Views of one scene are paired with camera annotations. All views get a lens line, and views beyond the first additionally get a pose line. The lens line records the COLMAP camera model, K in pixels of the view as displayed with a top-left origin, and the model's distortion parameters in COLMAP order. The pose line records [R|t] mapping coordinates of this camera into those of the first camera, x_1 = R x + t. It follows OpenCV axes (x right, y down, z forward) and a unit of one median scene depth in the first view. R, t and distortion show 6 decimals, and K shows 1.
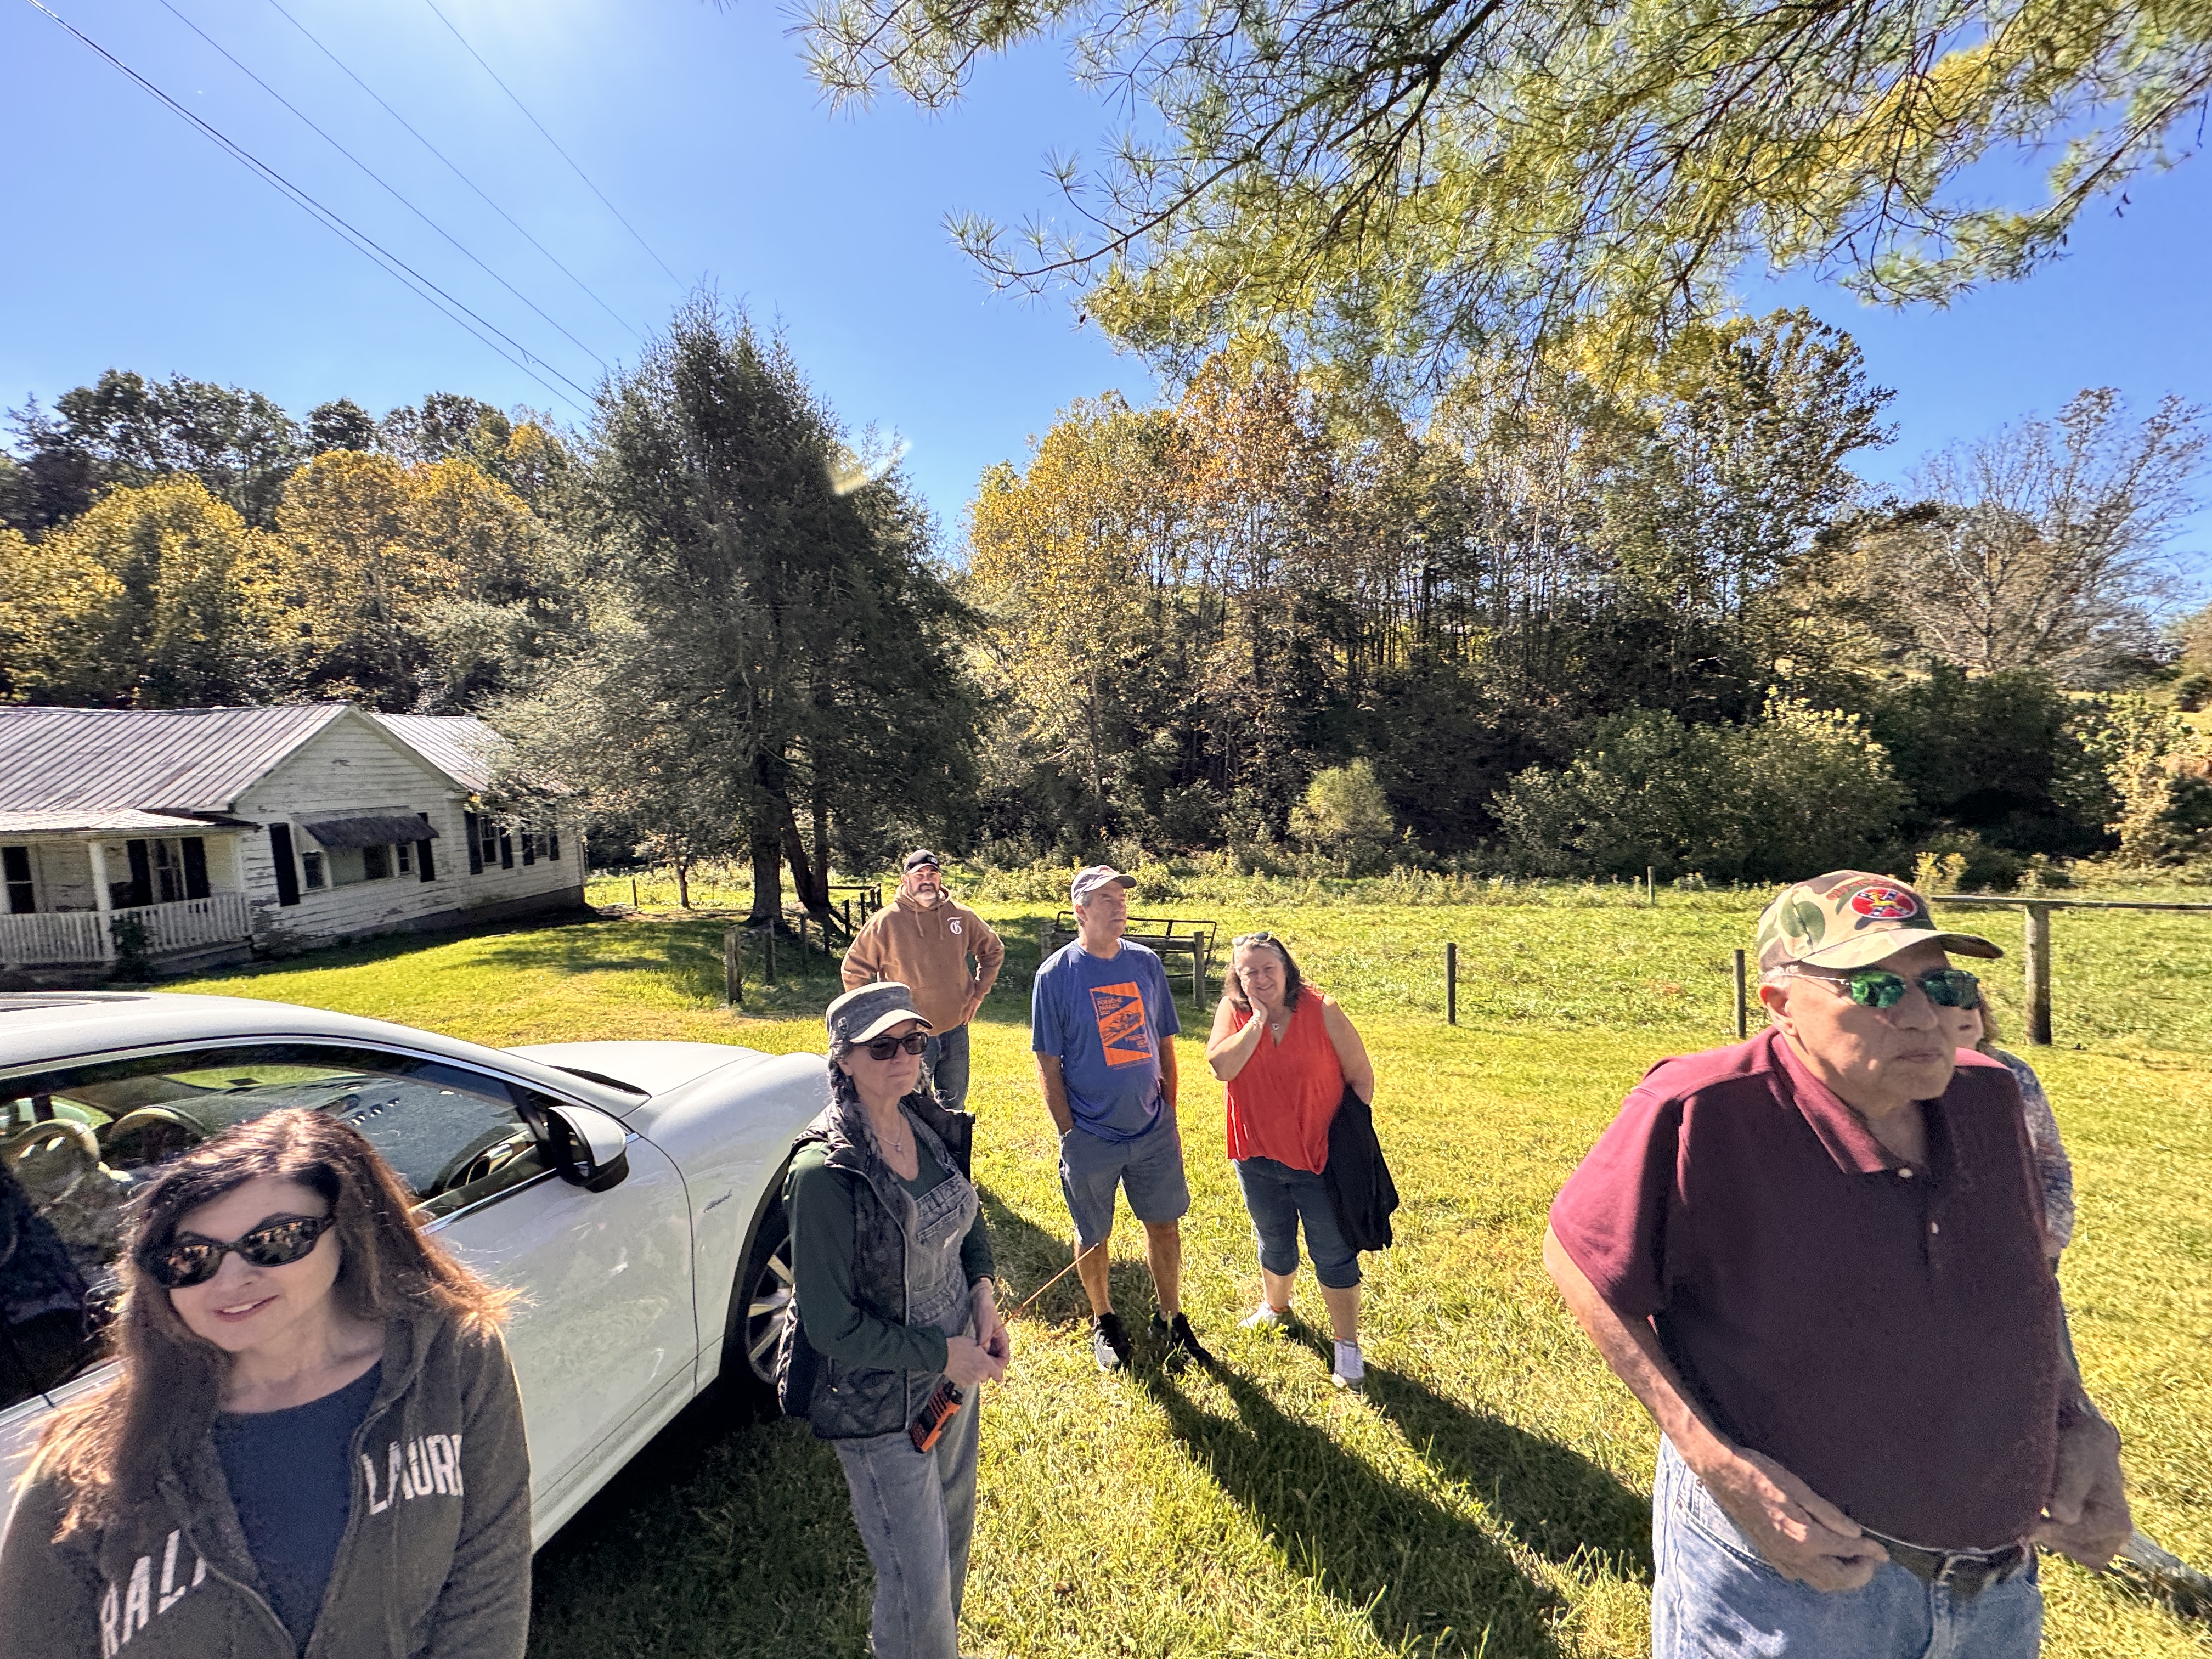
lens RADIAL K [[879.6, 0, 1102.4], [0, 879.6, 822.9], [0, 0, 1]] dist [-0.004663, 0.001169]
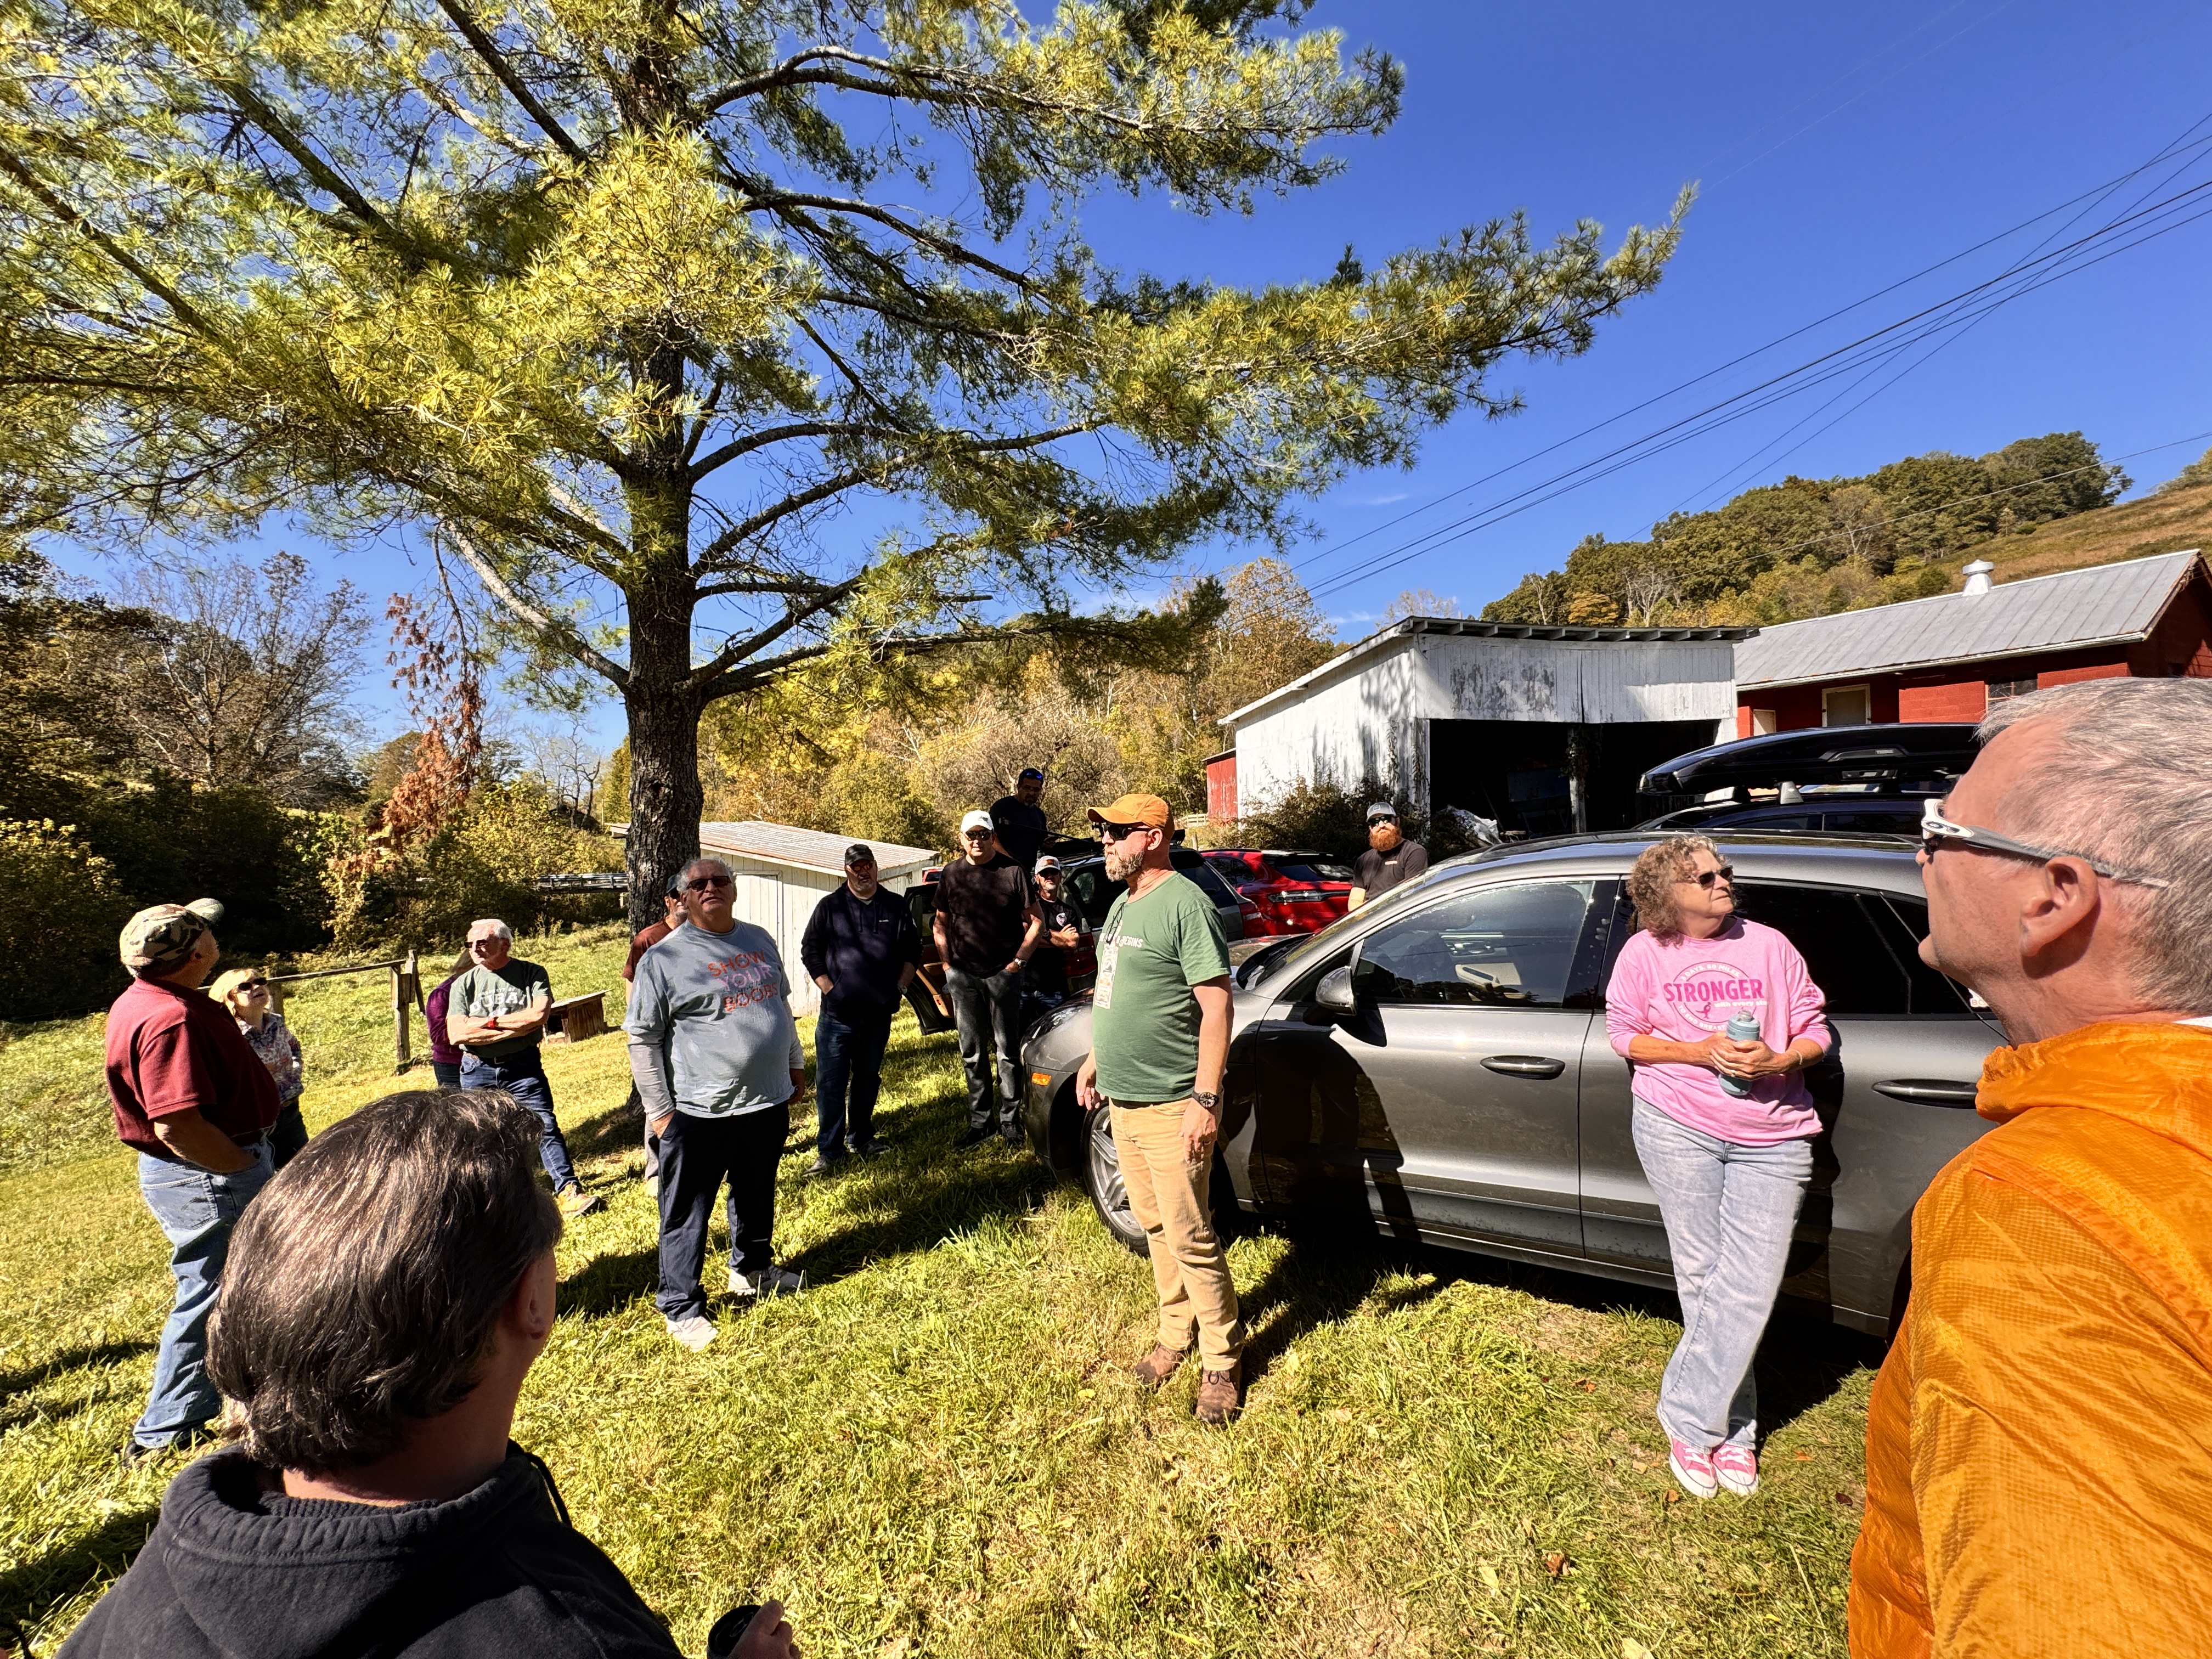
lens RADIAL K [[879.6, 0, 1093.8], [0, 879.6, 825.7], [0, 0, 1]] dist [-0.004663, 0.001169]
pose [[-0.002339, 0.023583, 0.999719, -0.082817], [0.100441, 0.994672, -0.023229, 0.007266], [-0.994940, 0.100358, -0.004696, -0.079914]]
